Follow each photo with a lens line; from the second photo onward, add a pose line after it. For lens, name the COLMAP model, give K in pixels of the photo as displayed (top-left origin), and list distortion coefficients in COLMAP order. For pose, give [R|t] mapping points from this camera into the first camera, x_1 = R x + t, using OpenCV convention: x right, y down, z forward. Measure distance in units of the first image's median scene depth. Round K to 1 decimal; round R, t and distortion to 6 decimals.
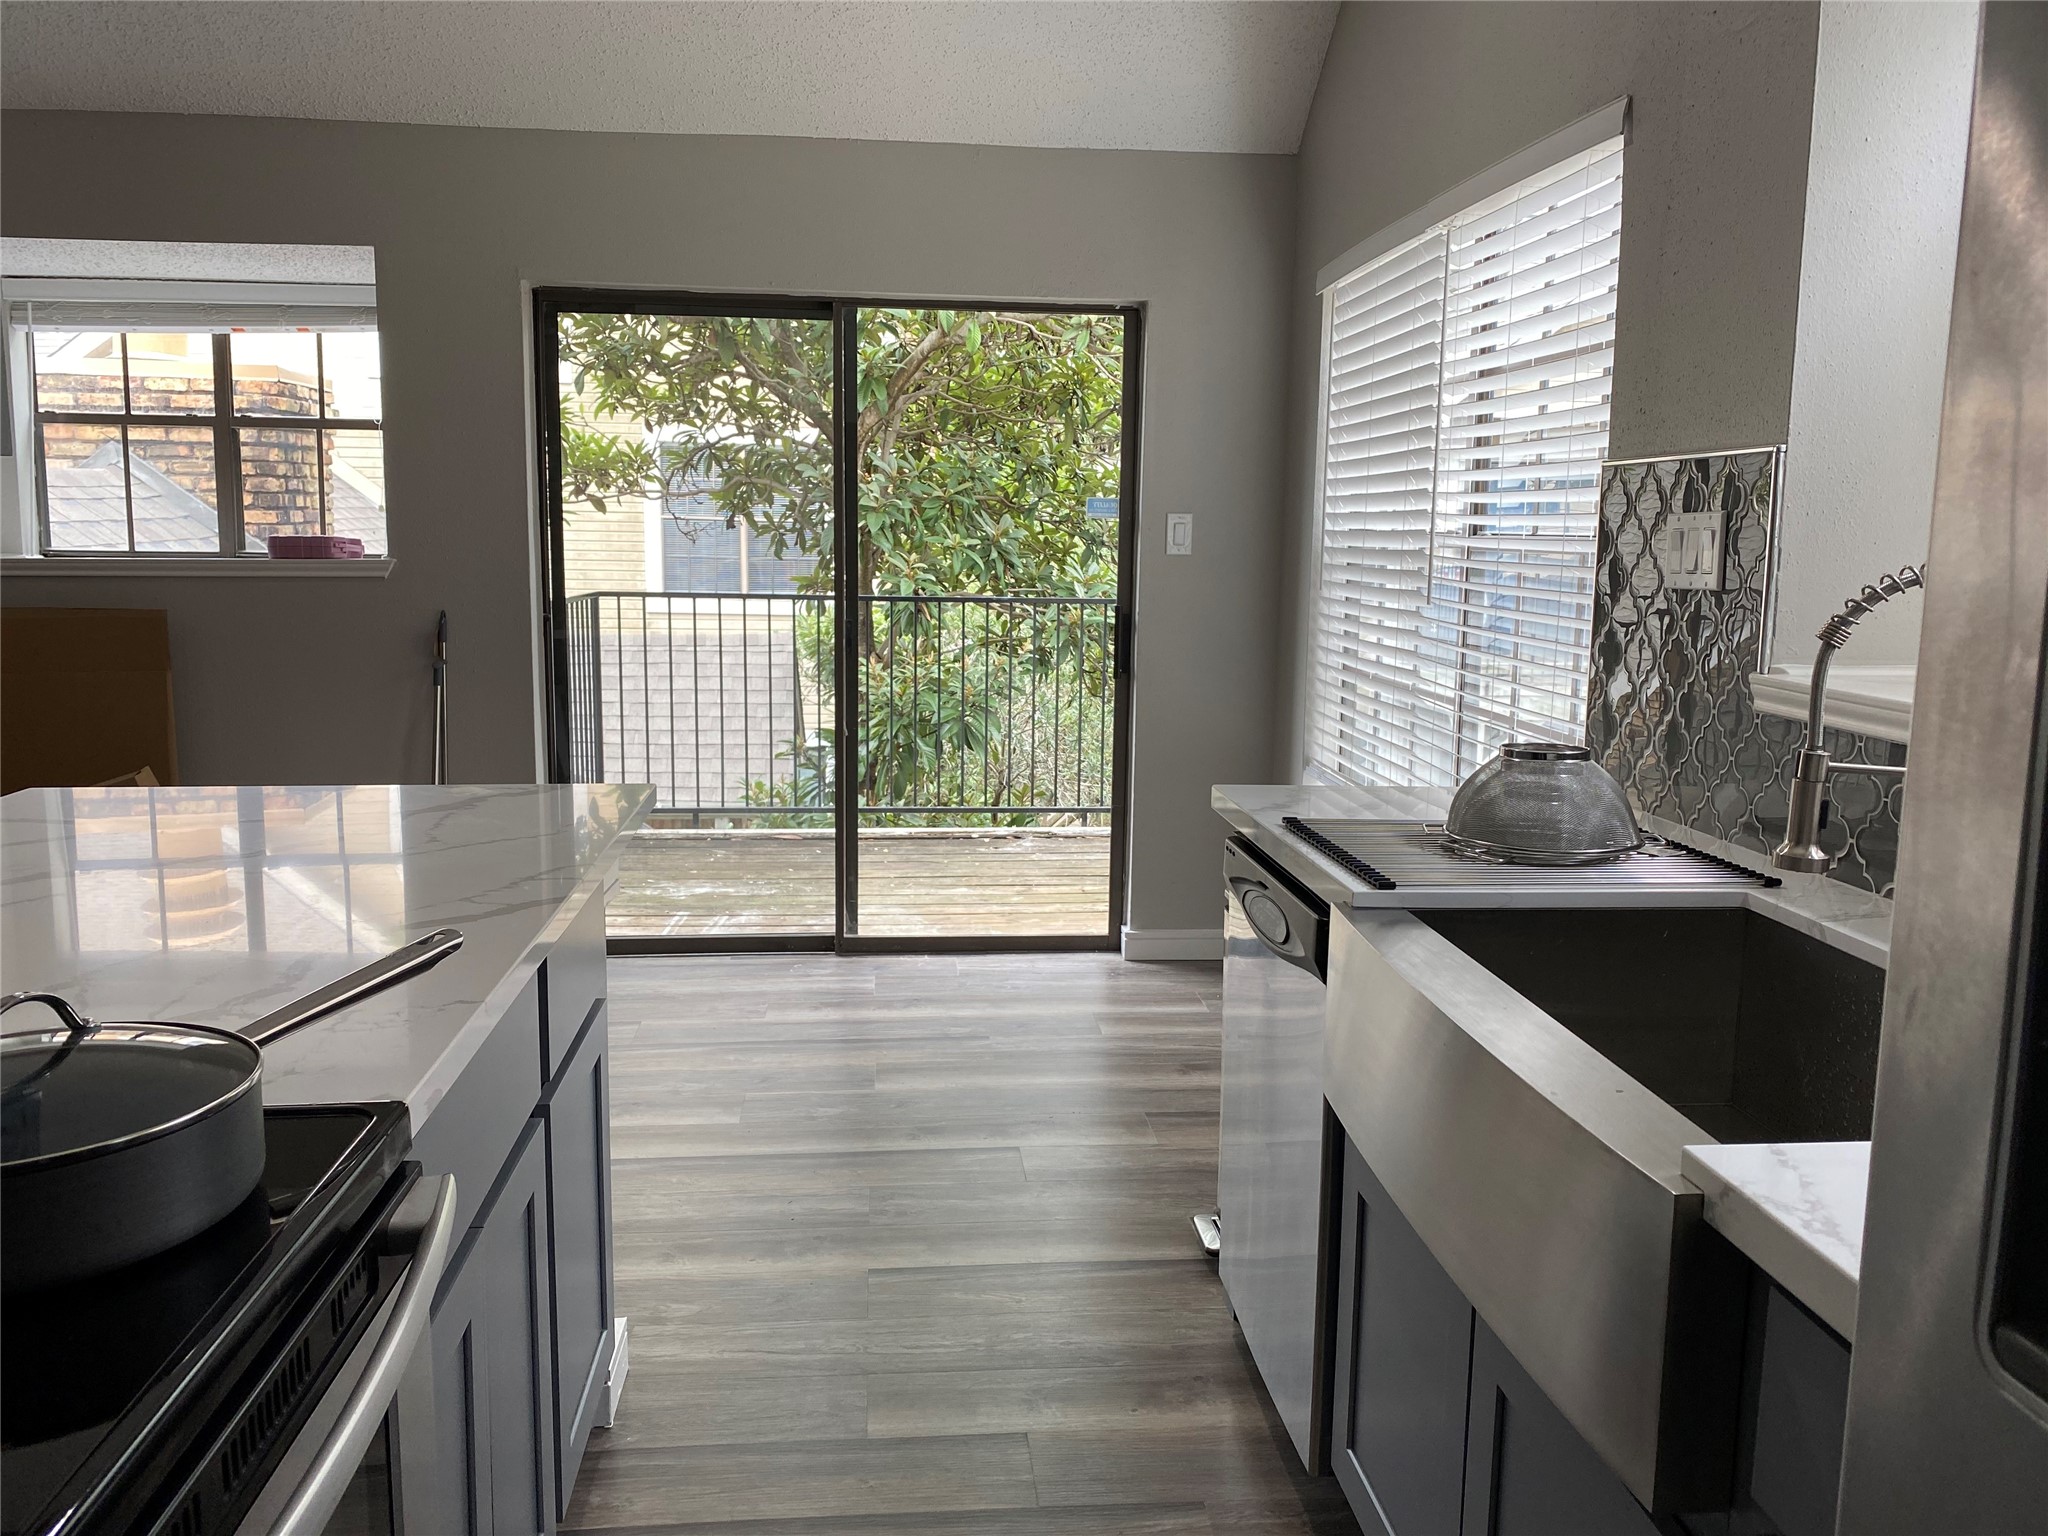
lens RADIAL K [[1548.2, 0, 1025.5], [0, 1548.2, 766.4], [0, 0, 1]] dist [0.004721, -0.001337]
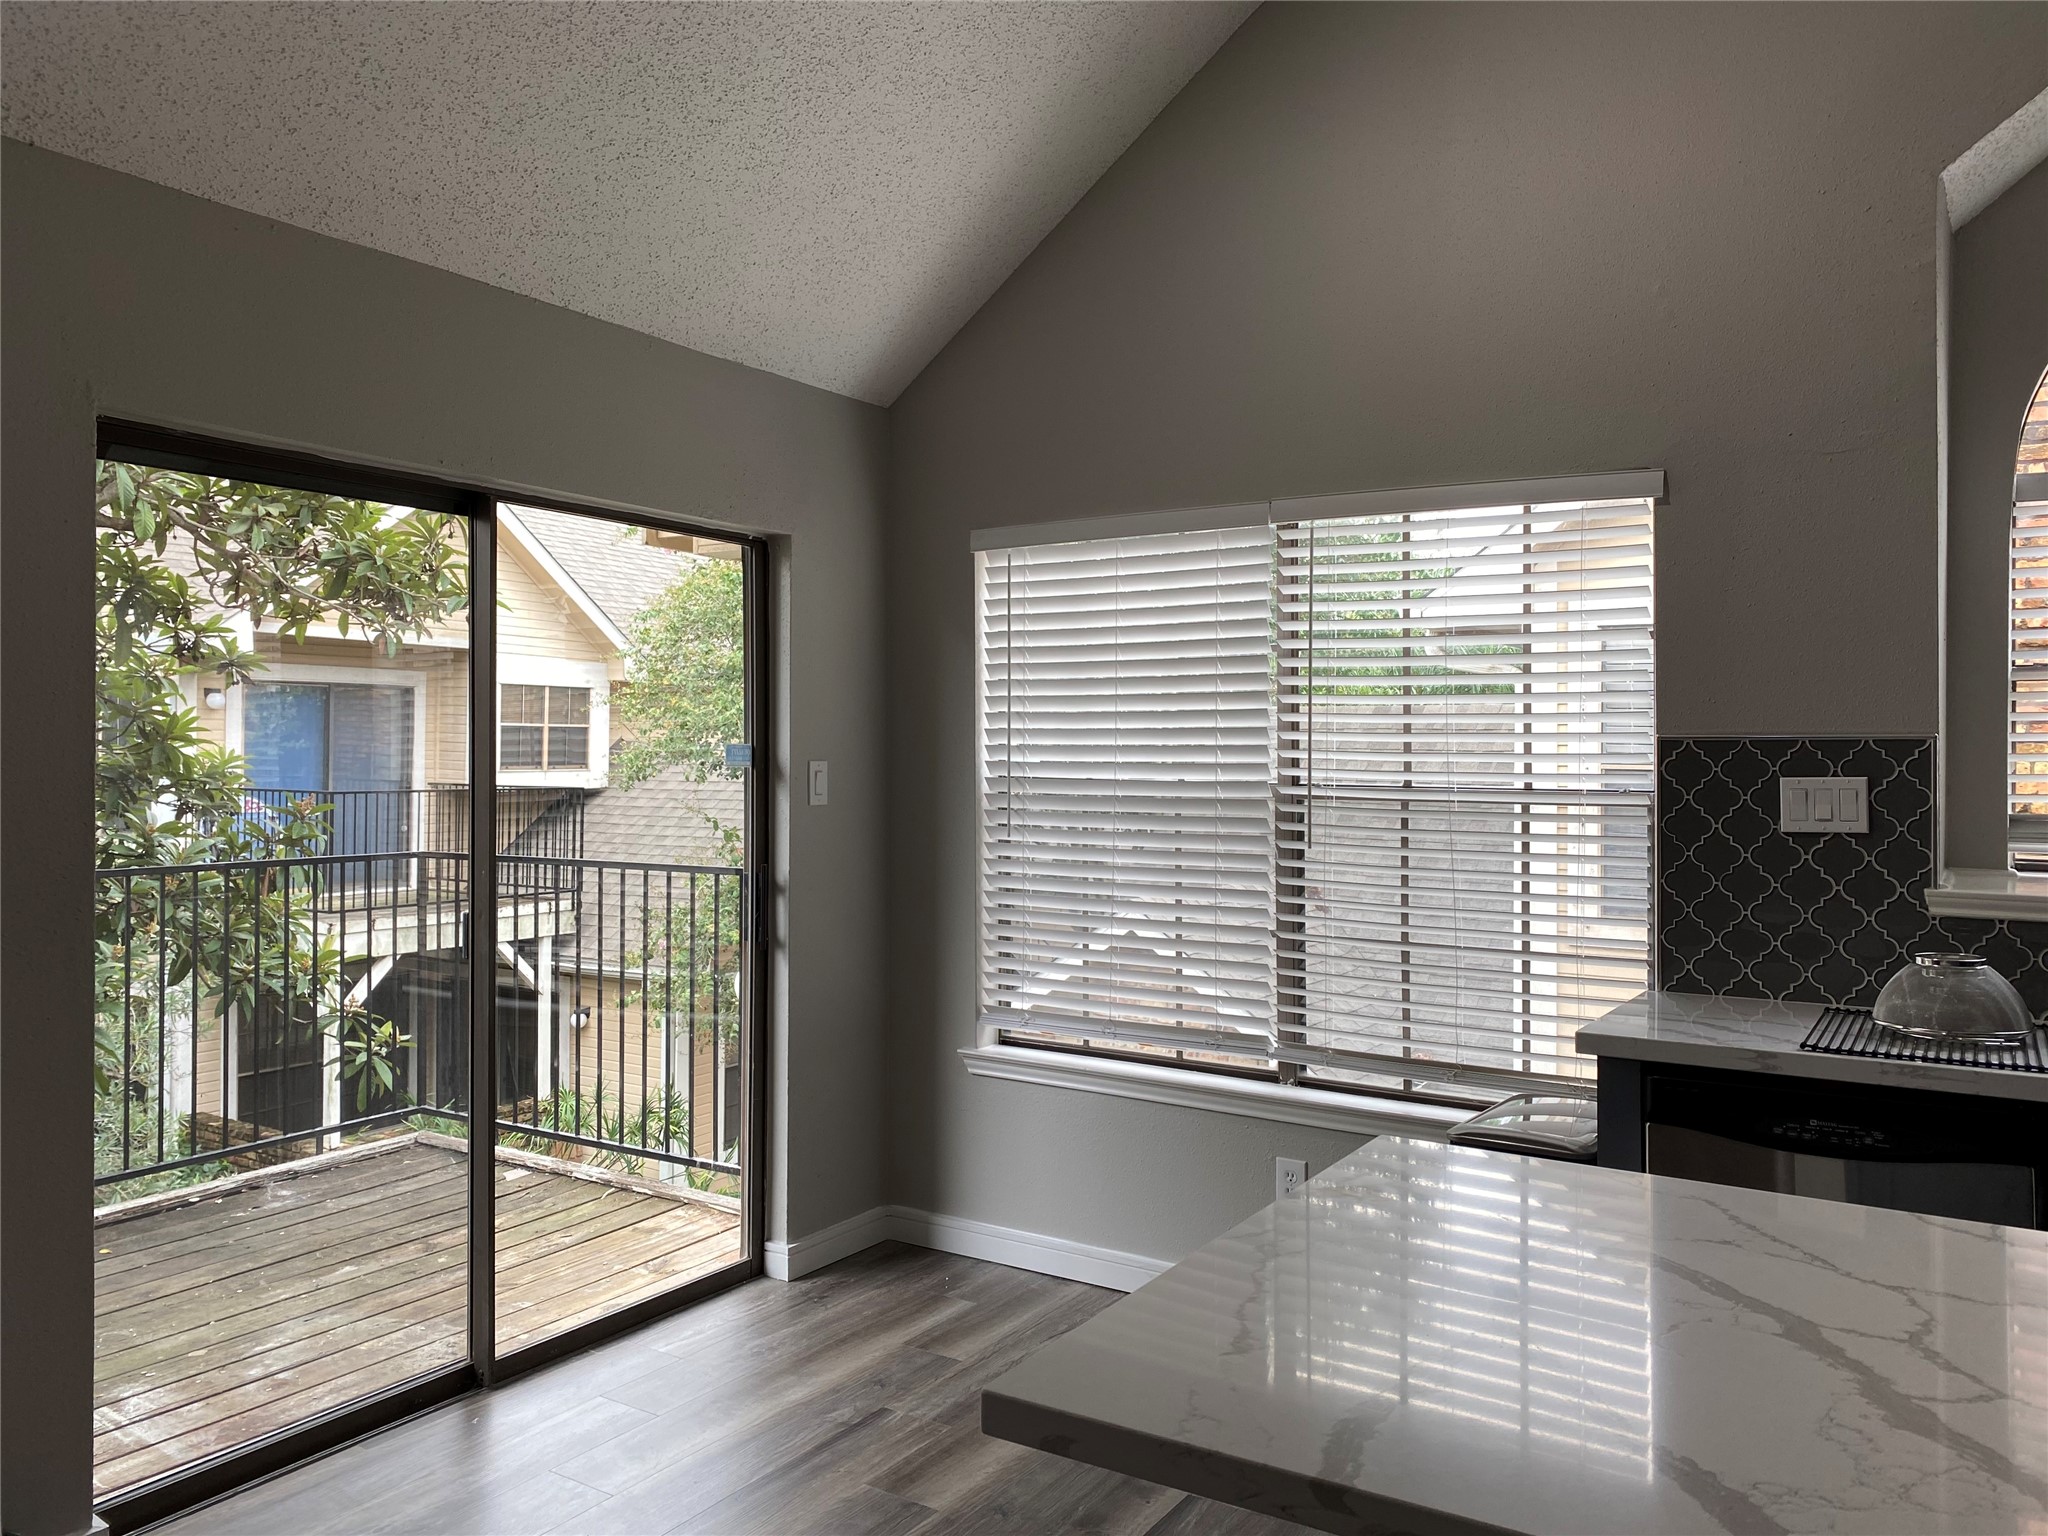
lens RADIAL K [[1584.7, 0, 1022.6], [0, 1584.7, 735.0], [0, 0, 1]] dist [0.008139, 0.000746]
pose [[0.604306, -0.009604, 0.796695, -0.569931], [0.125620, 0.988569, -0.083368, -0.085564], [-0.786787, 0.150461, 0.598605, 0.345977]]
